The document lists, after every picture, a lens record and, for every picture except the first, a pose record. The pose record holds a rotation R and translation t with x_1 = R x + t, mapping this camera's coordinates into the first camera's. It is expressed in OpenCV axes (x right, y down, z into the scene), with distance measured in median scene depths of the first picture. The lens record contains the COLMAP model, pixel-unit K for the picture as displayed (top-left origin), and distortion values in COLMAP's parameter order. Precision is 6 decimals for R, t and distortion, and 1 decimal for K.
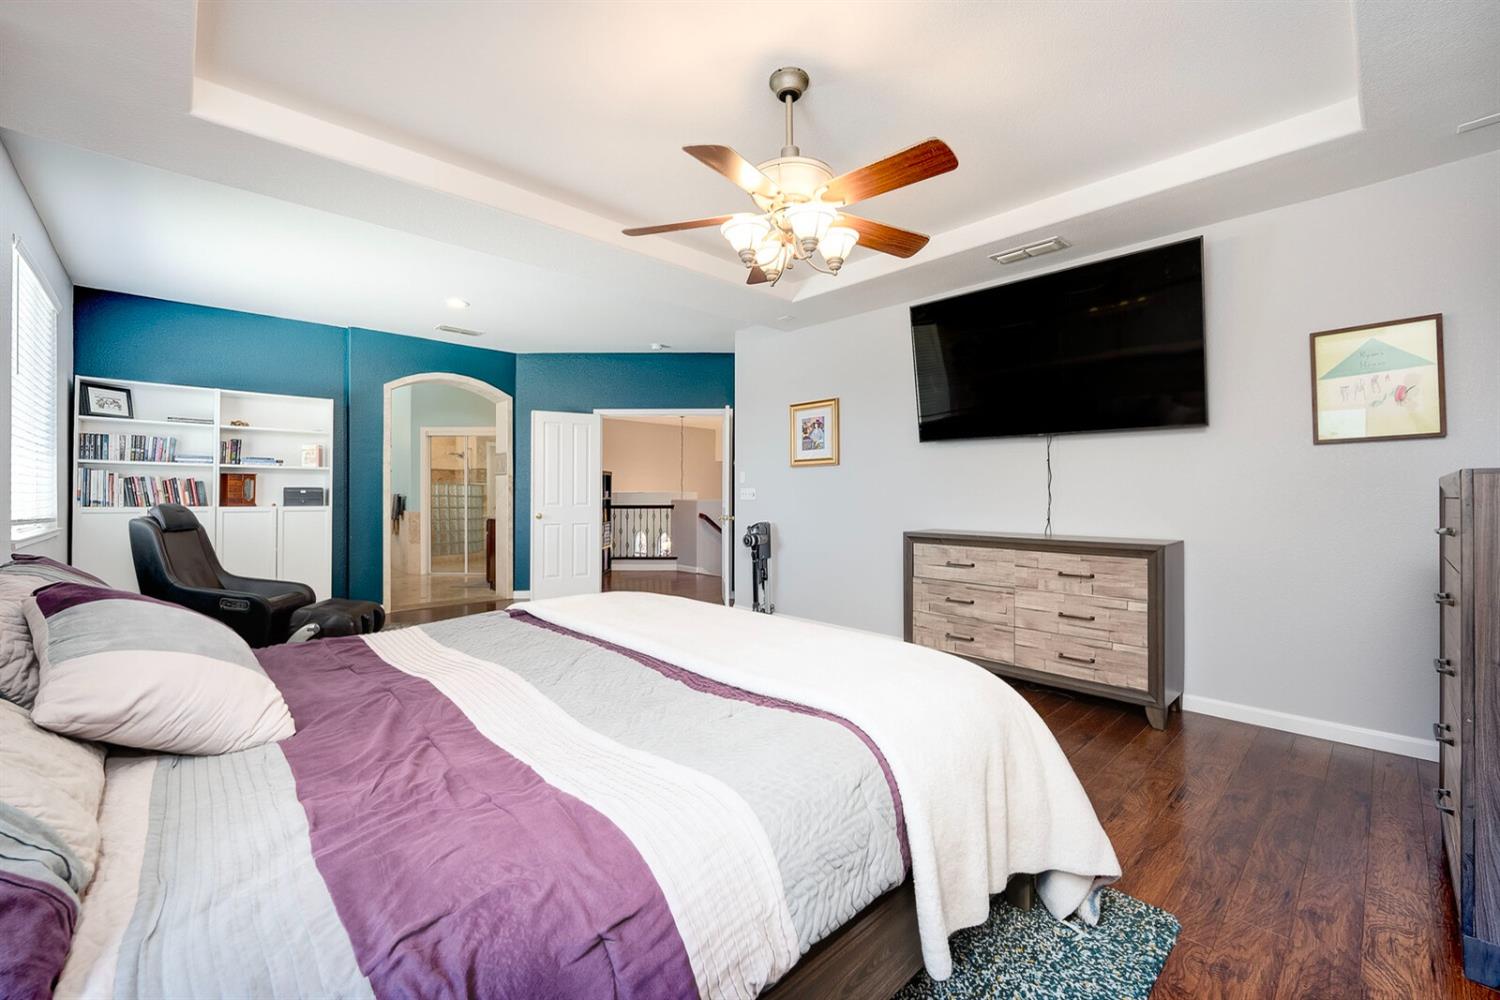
lens RADIAL K [[607.0, 0, 743.2], [0, 607.0, 489.3], [0, 0, 1]] dist [-0.010836, -0.000490]
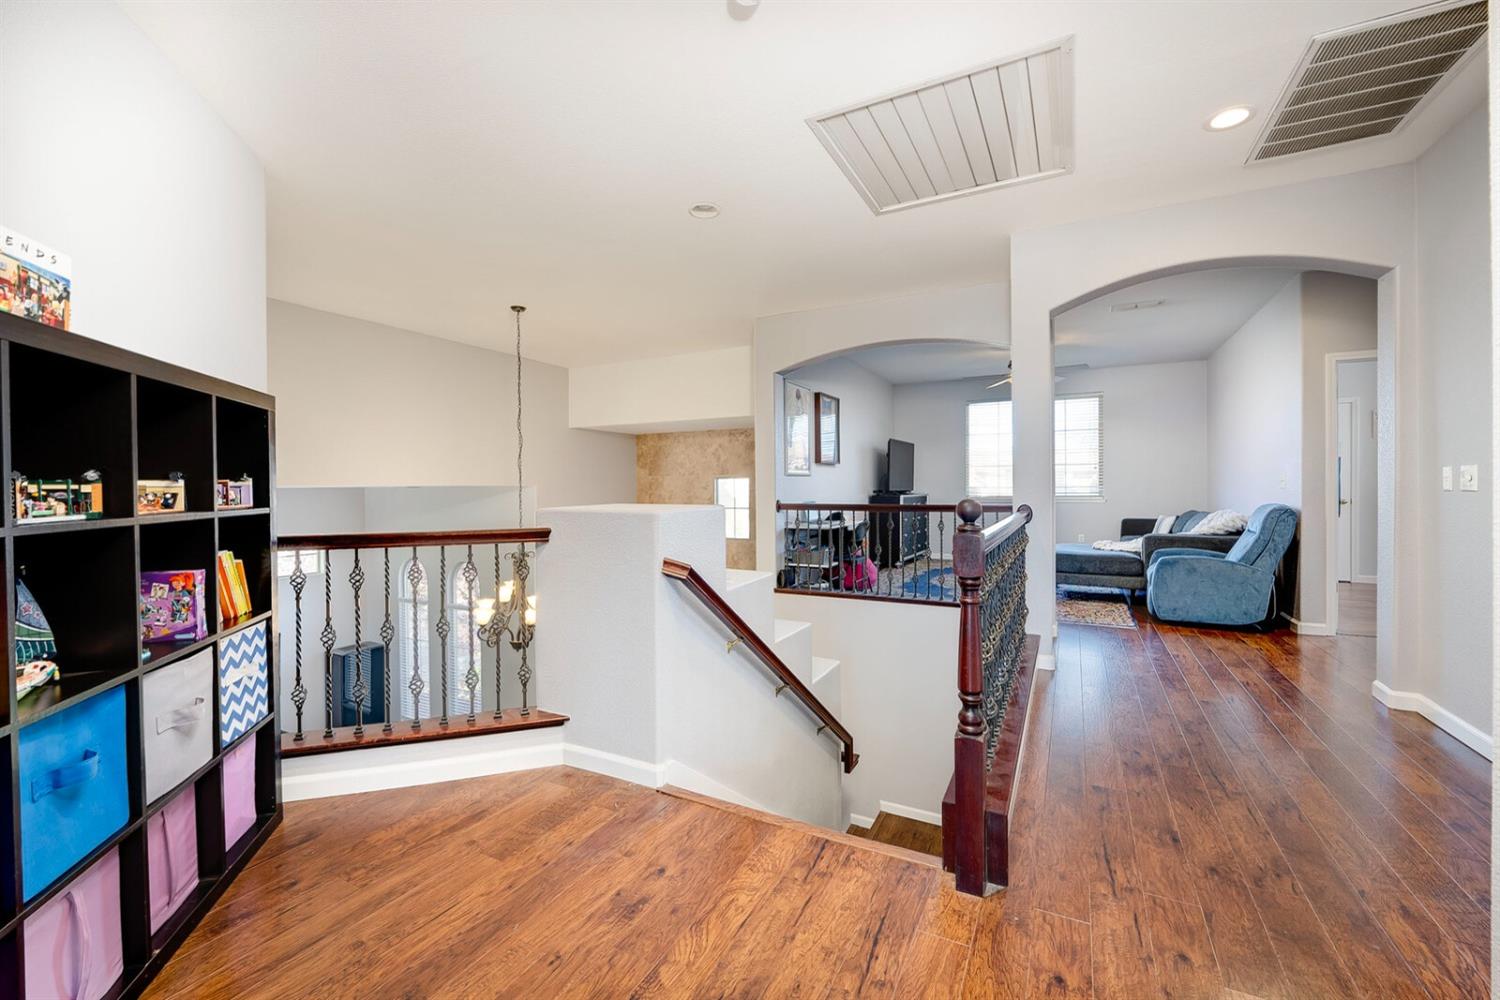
lens RADIAL K [[607.0, 0, 757.2], [0, 607.0, 492.5], [0, 0, 1]] dist [-0.010836, -0.000490]
pose [[0.949601, -0.004043, 0.313434, -0.111366], [0.001333, 0.999960, 0.008858, 0.006506], [-0.313457, -0.007994, 0.949569, 0.713172]]
